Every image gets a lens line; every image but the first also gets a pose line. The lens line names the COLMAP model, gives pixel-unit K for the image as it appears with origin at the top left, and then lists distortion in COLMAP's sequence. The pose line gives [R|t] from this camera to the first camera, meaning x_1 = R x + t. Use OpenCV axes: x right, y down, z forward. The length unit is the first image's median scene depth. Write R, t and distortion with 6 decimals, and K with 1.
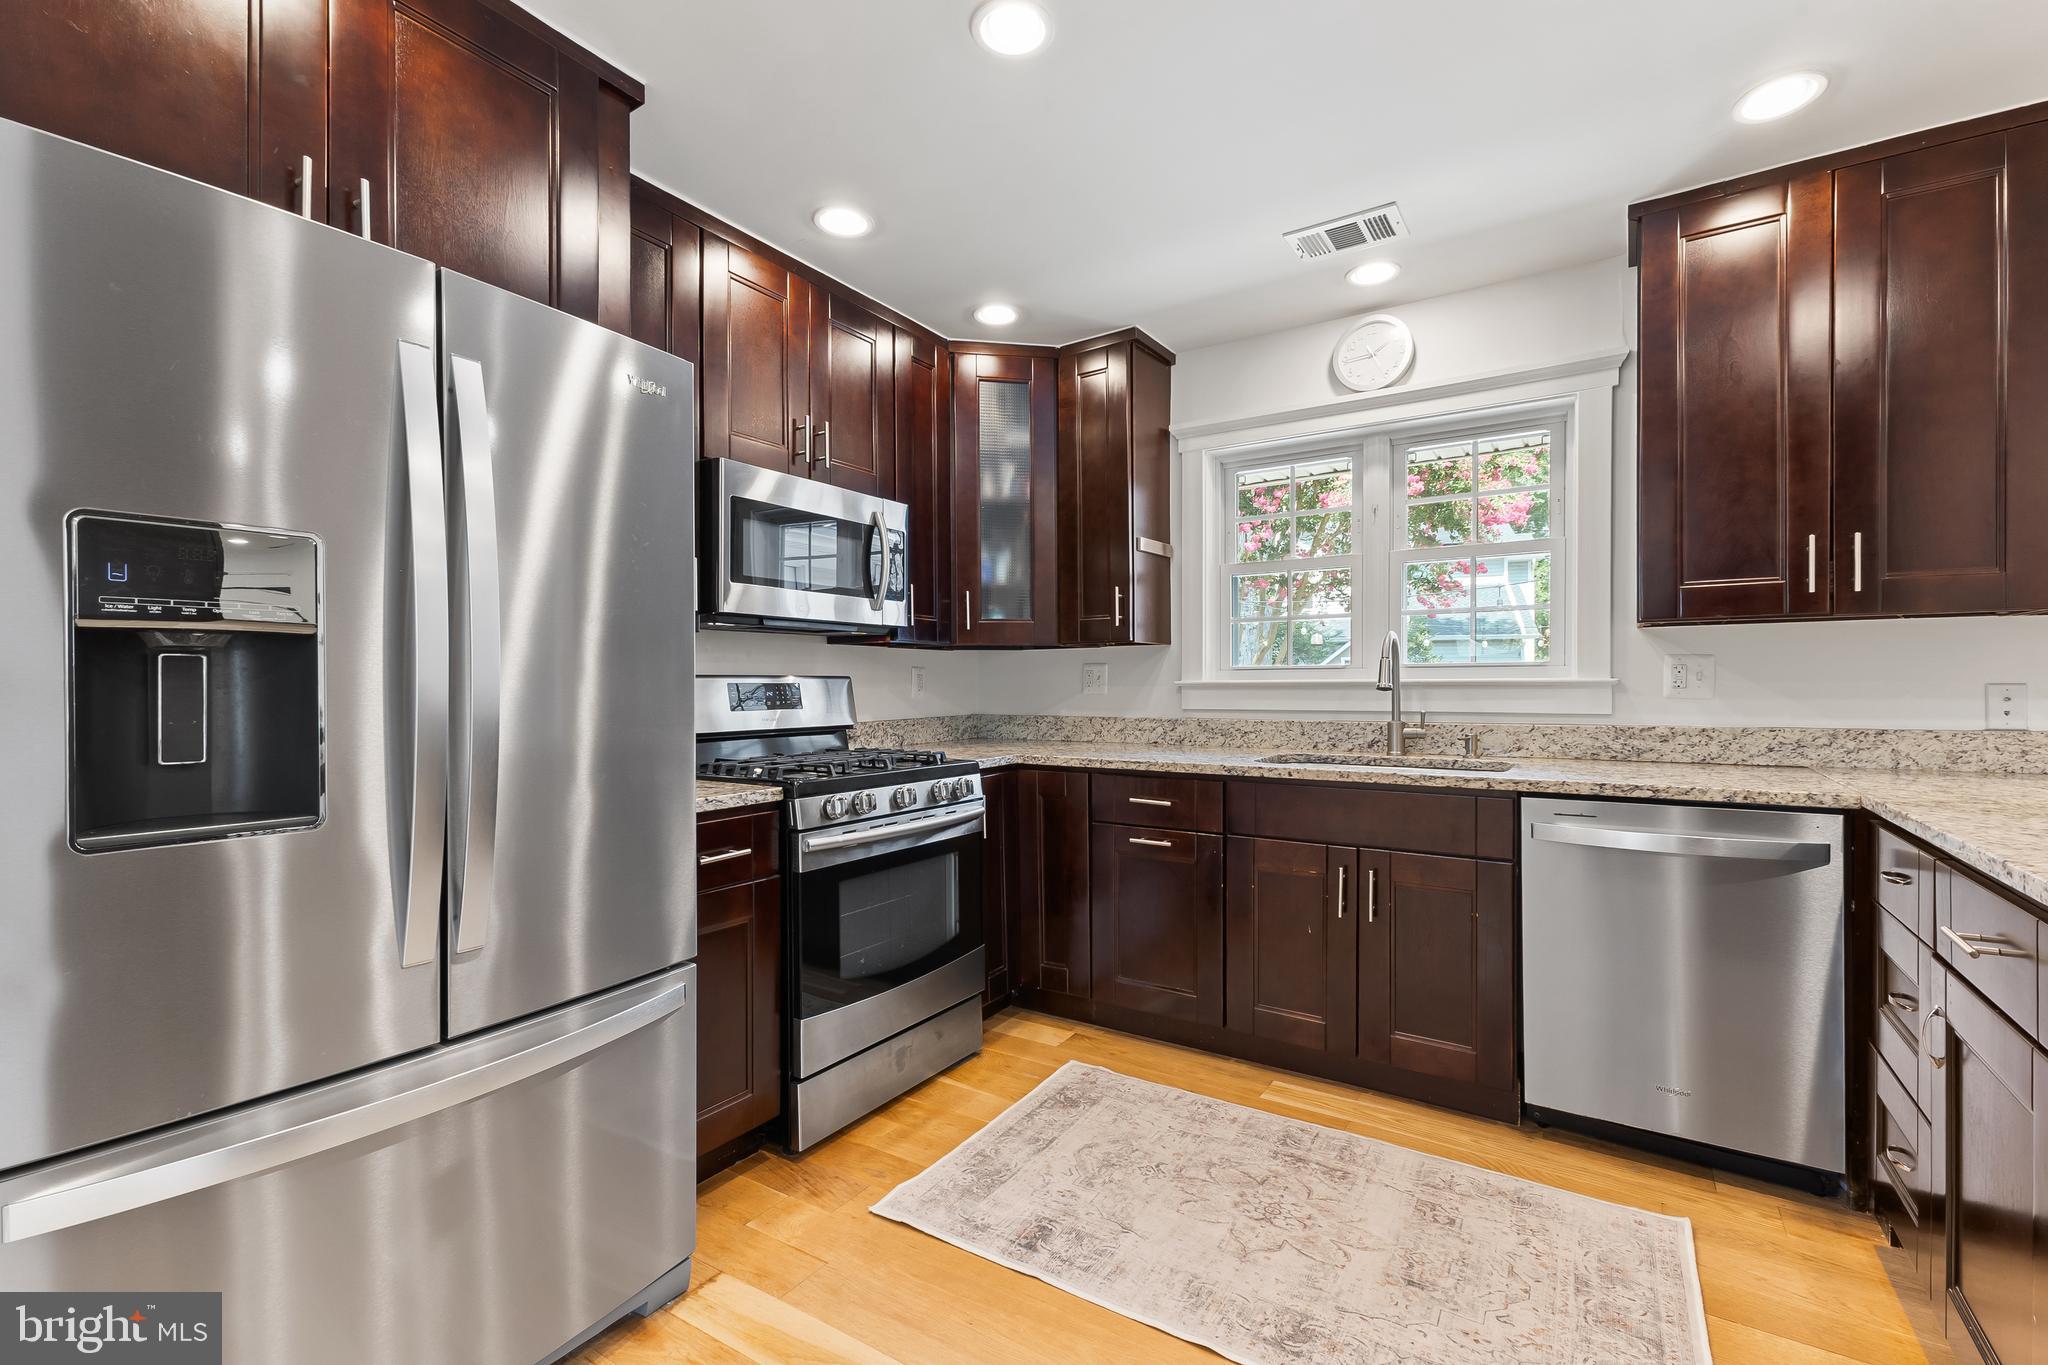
lens RADIAL K [[906.9, 0, 1025.2], [0, 906.9, 684.6], [0, 0, 1]] dist [0.013795, 0.000297]
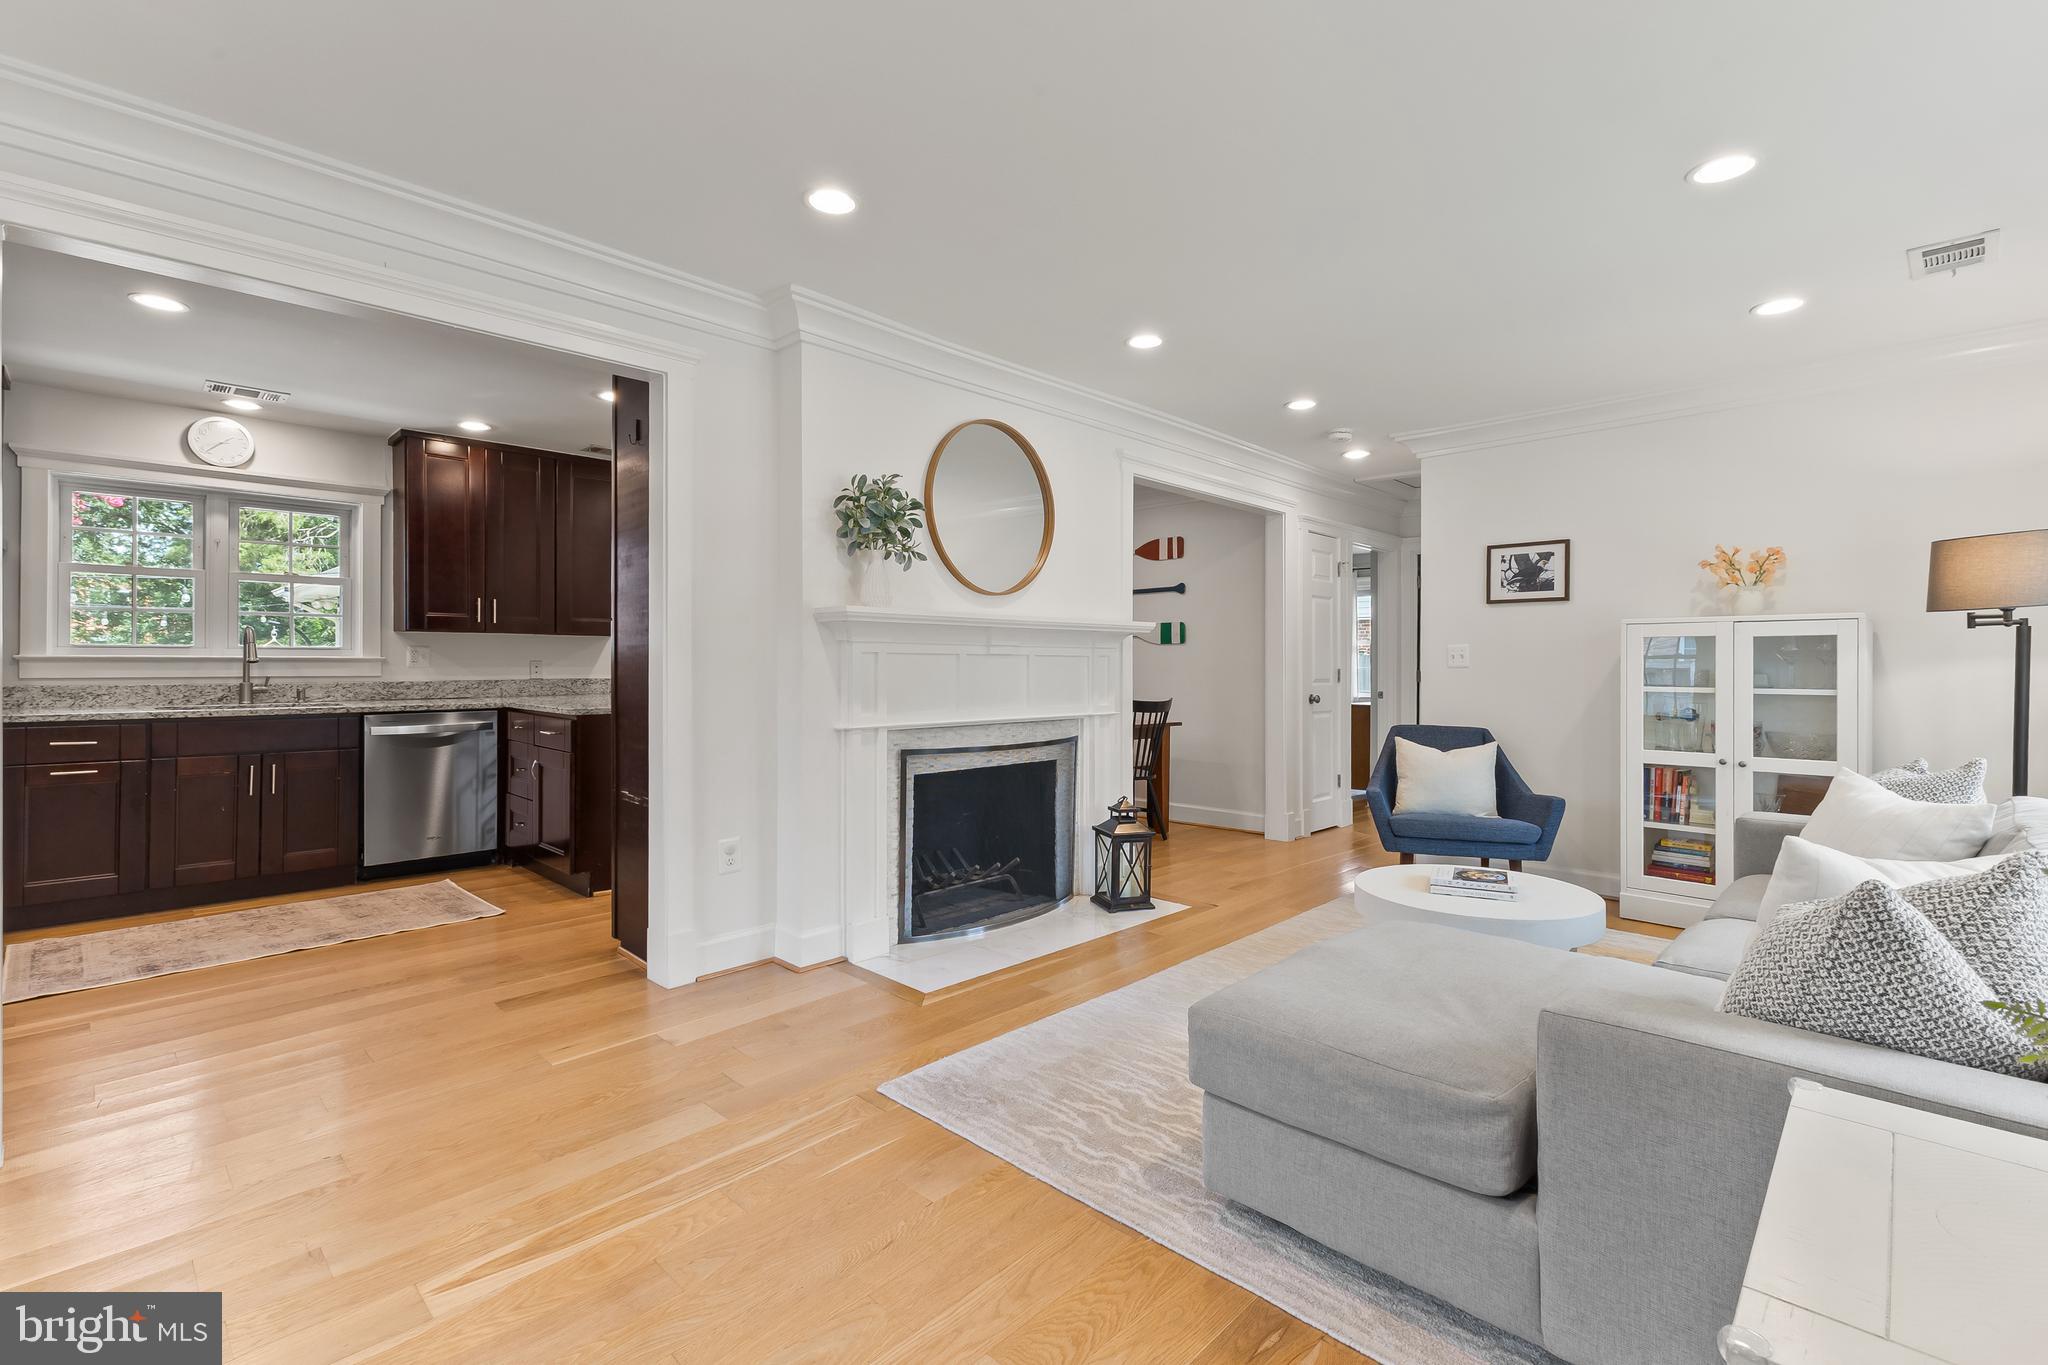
lens RADIAL K [[906.9, 0, 1026.1], [0, 906.9, 669.0], [0, 0, 1]] dist [0.013795, 0.000297]
pose [[0.202434, -0.003330, 0.979290, -0.970688], [-0.004726, 0.999979, 0.004377, 0.003261], [-0.979284, -0.005514, 0.202414, -0.723012]]
